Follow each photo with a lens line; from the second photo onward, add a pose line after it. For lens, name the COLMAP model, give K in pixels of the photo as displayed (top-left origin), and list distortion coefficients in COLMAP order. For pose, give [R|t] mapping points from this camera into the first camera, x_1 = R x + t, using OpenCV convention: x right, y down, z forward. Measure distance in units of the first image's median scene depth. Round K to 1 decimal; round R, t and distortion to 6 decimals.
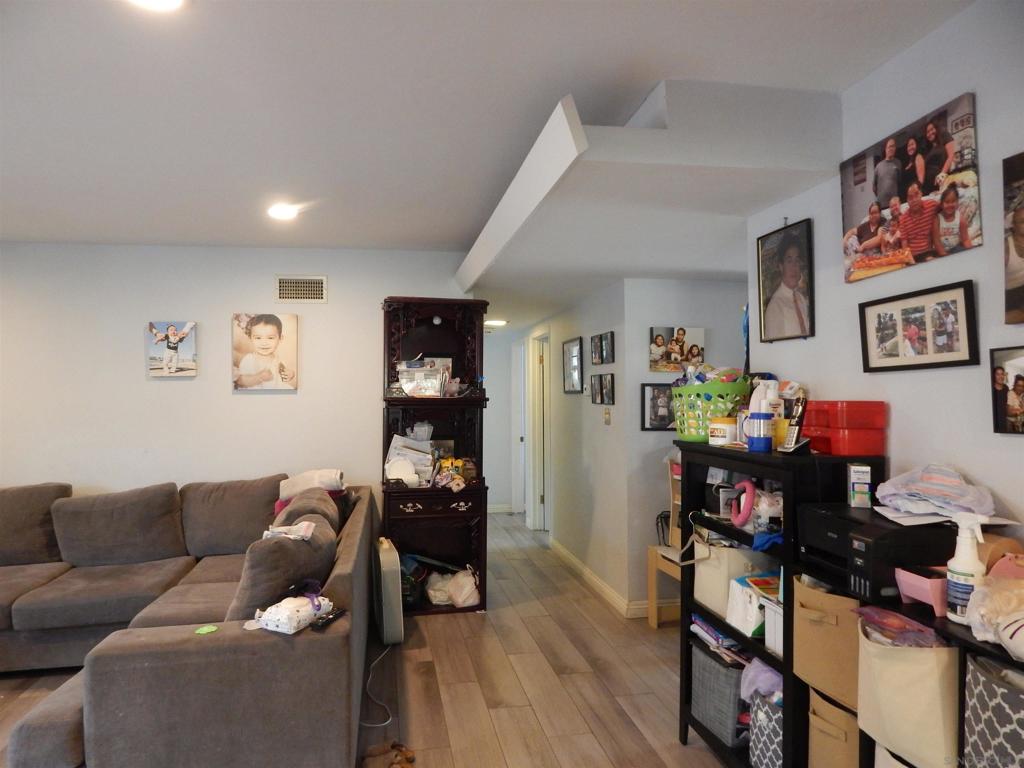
lens RADIAL K [[681.9, 0, 513.4], [0, 681.9, 372.6], [0, 0, 1]] dist [0.021507, -0.020591]
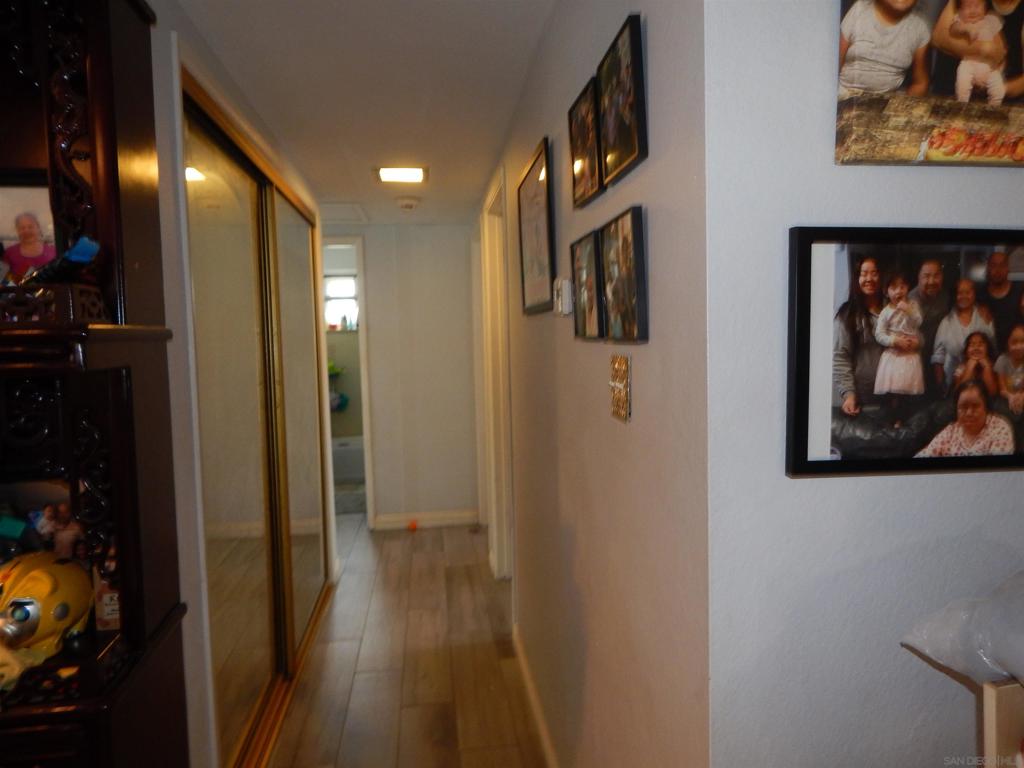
lens RADIAL K [[681.9, 0, 513.4], [0, 681.9, 372.6], [0, 0, 1]] dist [0.021507, -0.020591]
pose [[0.998302, -0.010027, -0.057382, 0.144004], [0.015215, 0.995762, 0.090700, 0.044228], [0.056230, -0.091419, 0.994224, 0.951246]]
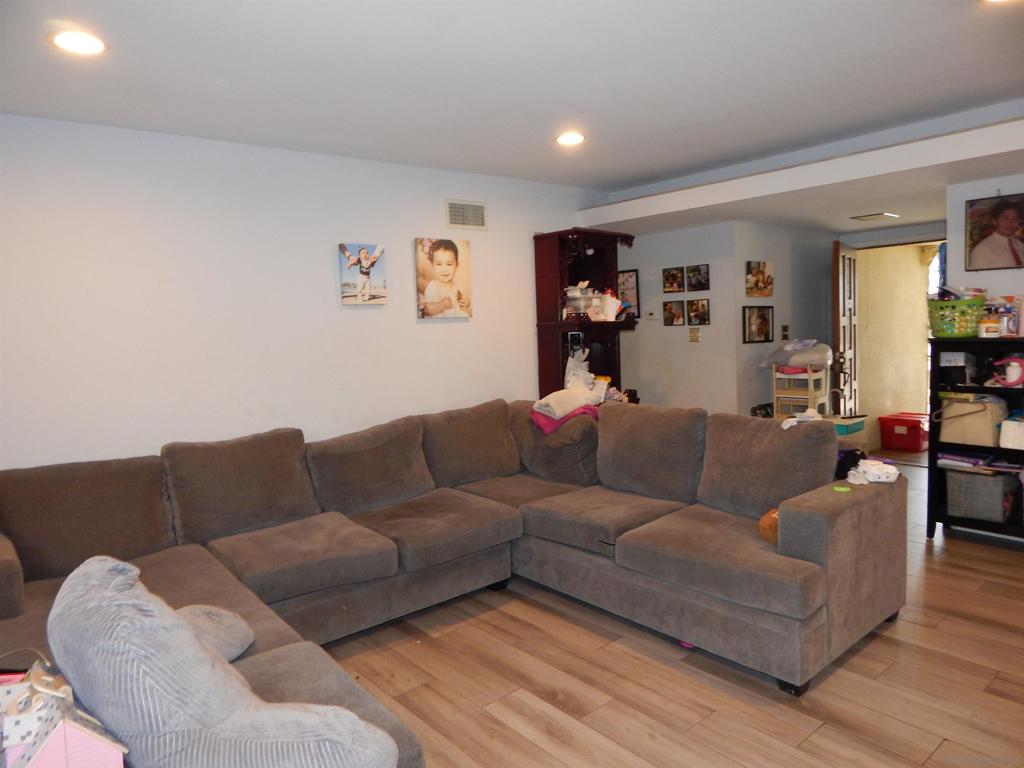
lens RADIAL K [[681.9, 0, 513.4], [0, 681.9, 372.6], [0, 0, 1]] dist [0.021507, -0.020591]
pose [[0.867756, -0.058910, 0.493487, -0.957103], [0.014634, 0.995548, 0.093110, 0.016843], [-0.496775, -0.073575, 0.864755, 0.131574]]
